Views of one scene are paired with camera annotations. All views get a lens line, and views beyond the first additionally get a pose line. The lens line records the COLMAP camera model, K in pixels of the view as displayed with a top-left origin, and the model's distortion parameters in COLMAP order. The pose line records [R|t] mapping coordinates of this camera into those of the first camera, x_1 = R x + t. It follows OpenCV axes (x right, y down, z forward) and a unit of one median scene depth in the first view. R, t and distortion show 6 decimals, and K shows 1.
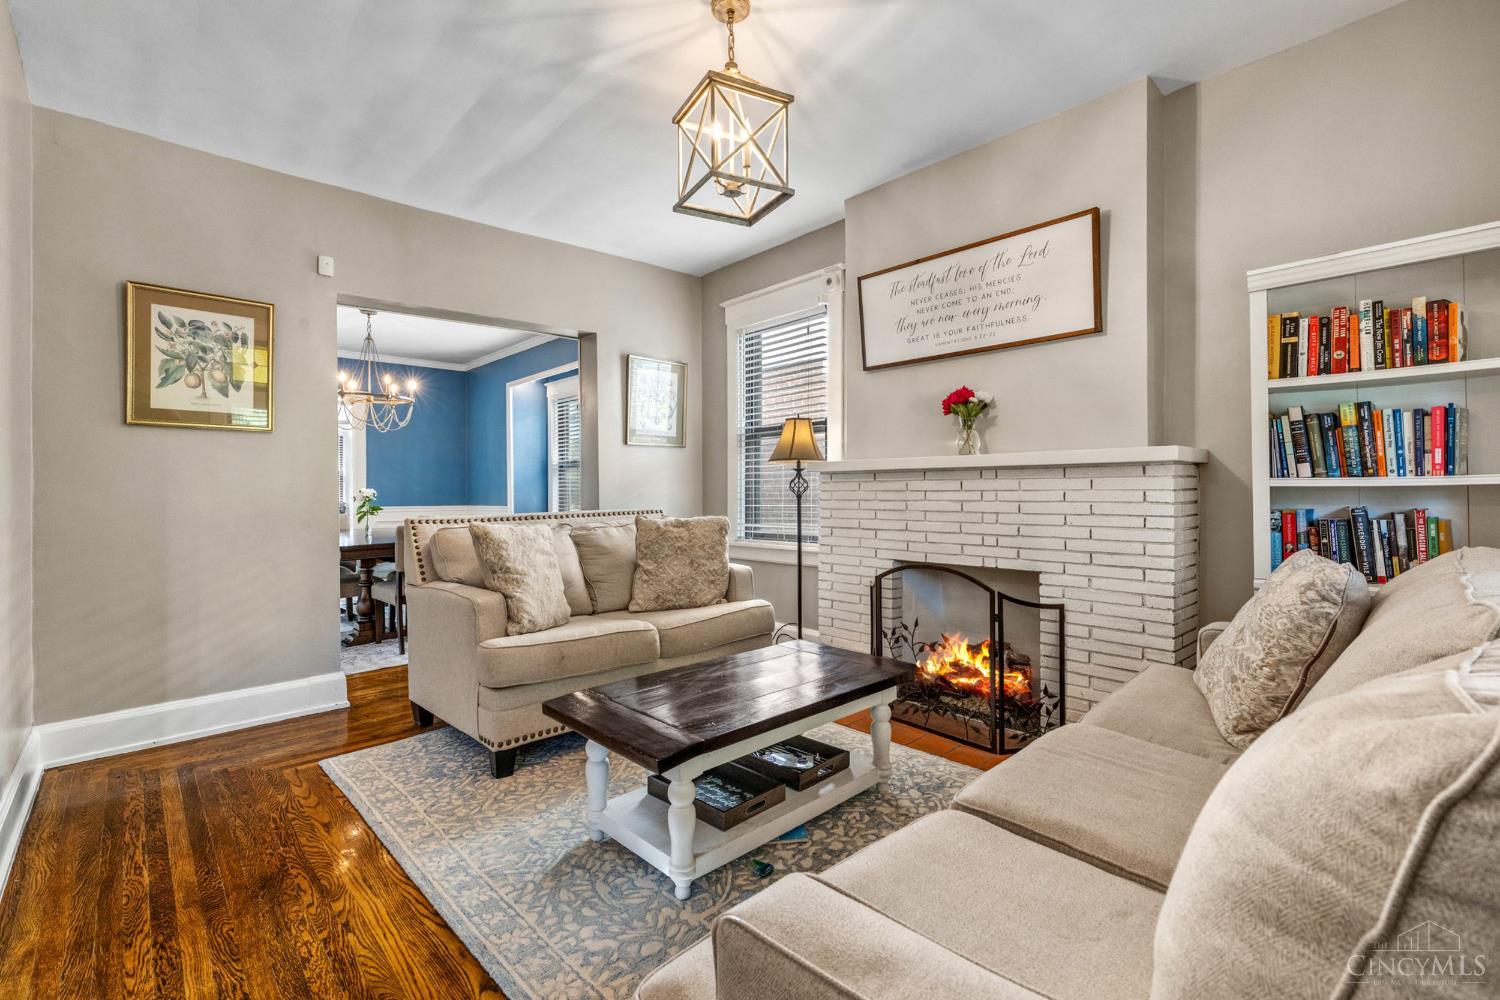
lens RADIAL K [[675.2, 0, 745.9], [0, 675.2, 495.2], [0, 0, 1]] dist [0.005080, -0.001284]
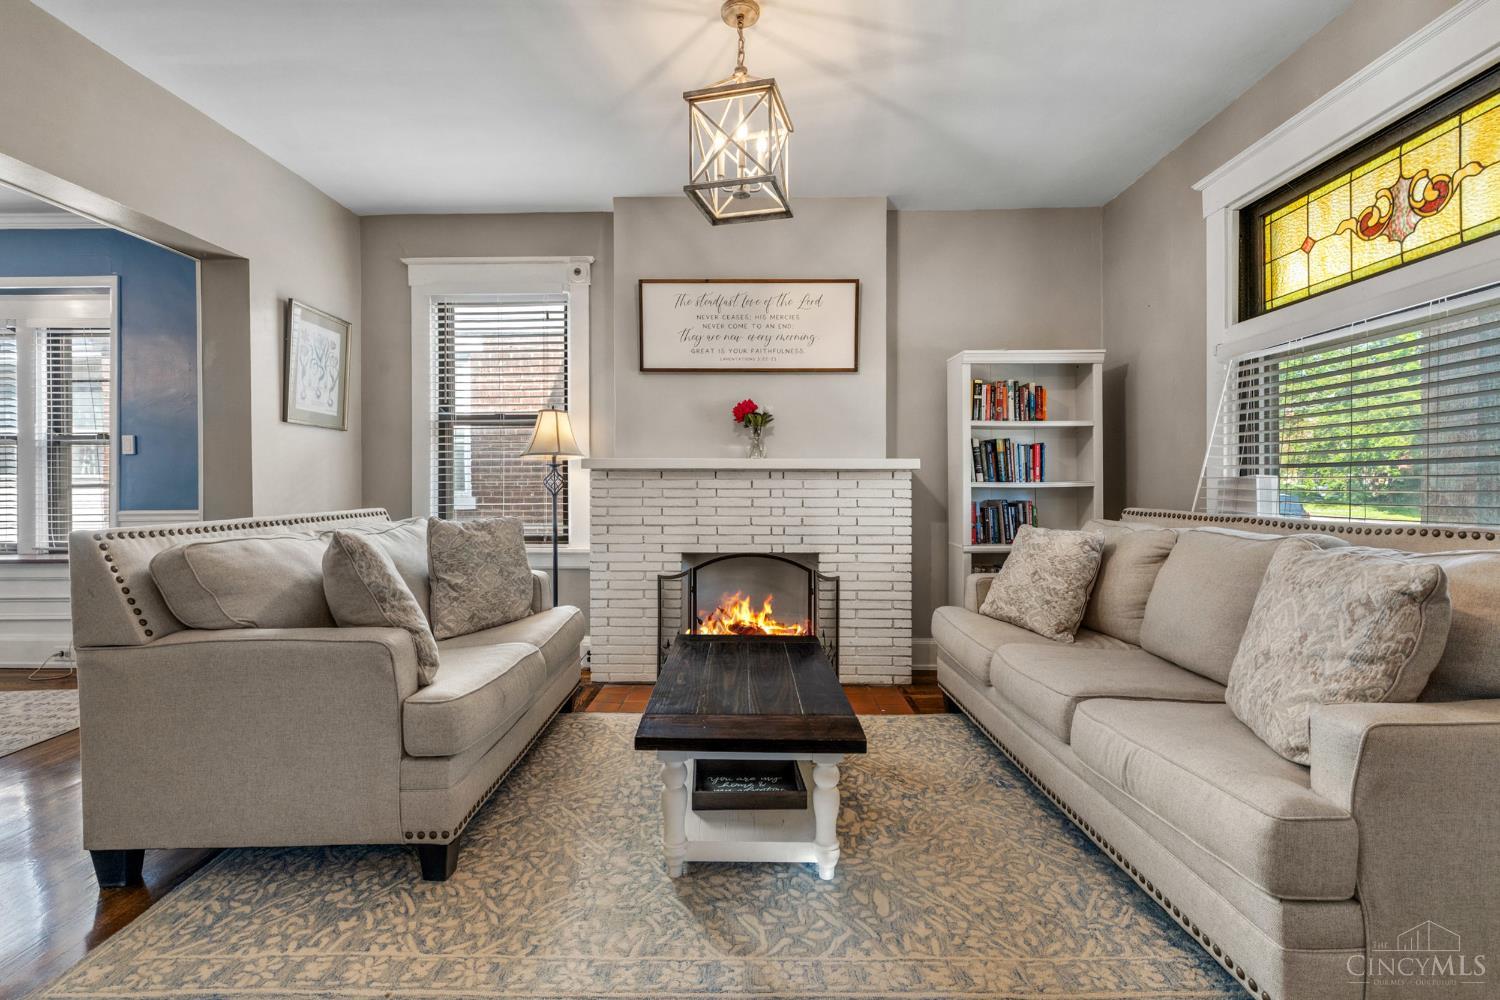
lens RADIAL K [[675.2, 0, 739.7], [0, 675.2, 493.3], [0, 0, 1]] dist [0.005080, -0.001284]
pose [[0.688508, 0.002017, 0.725226, -0.561718], [-0.000378, 0.999997, -0.002422, 0.004002], [-0.725229, 0.001393, 0.688507, 0.223167]]
